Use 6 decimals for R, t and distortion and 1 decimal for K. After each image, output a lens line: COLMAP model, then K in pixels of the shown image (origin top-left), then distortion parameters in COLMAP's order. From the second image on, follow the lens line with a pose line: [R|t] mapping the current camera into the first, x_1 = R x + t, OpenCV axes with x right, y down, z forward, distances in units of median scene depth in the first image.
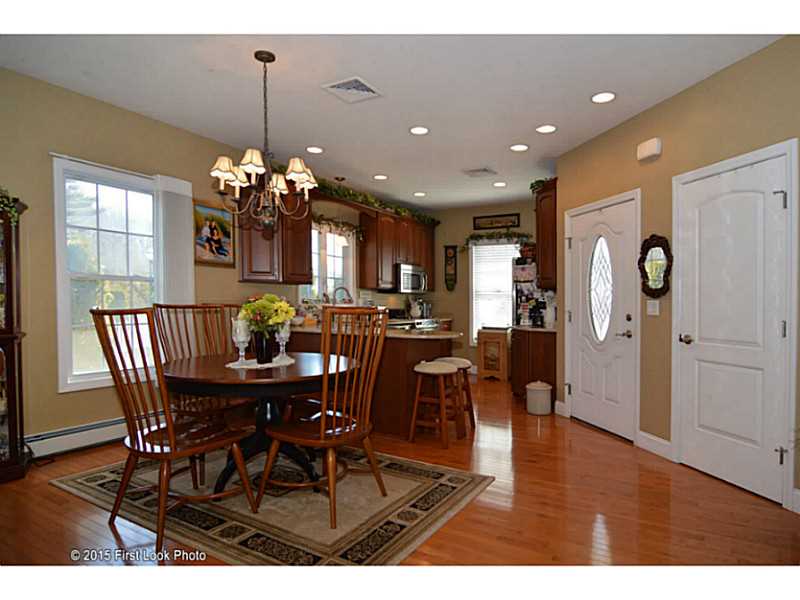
lens RADIAL K [[459.4, 0, 414.2], [0, 459.4, 302.2], [0, 0, 1]] dist [0.004005, -0.010955]
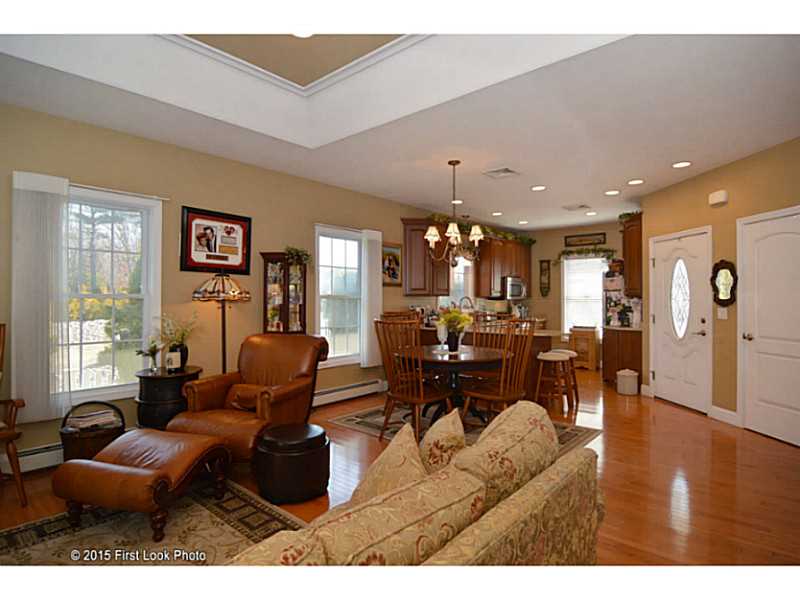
lens RADIAL K [[411.1, 0, 408.4], [0, 411.1, 304.1], [0, 0, 1]] dist [-0.028002, -0.000902]
pose [[0.980764, -0.010522, -0.194913, -0.109989], [0.011707, 0.999919, 0.004927, -0.023204], [0.194845, -0.007114, 0.980808, -0.245264]]
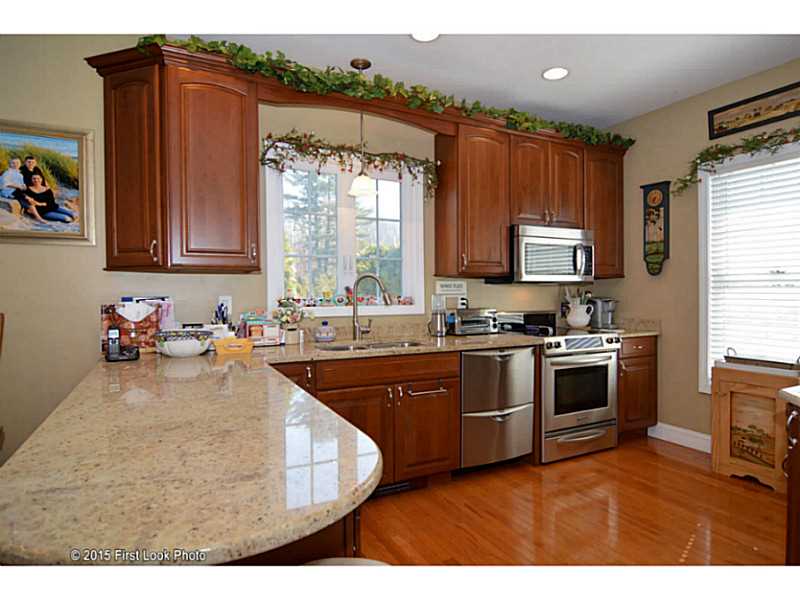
lens RADIAL K [[459.4, 0, 388.8], [0, 459.4, 296.7], [0, 0, 1]] dist [0.004005, -0.010955]
pose [[0.818001, -0.005041, -0.575195, 0.204623], [0.007820, 0.999967, 0.002358, -0.008003], [0.575163, -0.006427, 0.818013, 0.695727]]
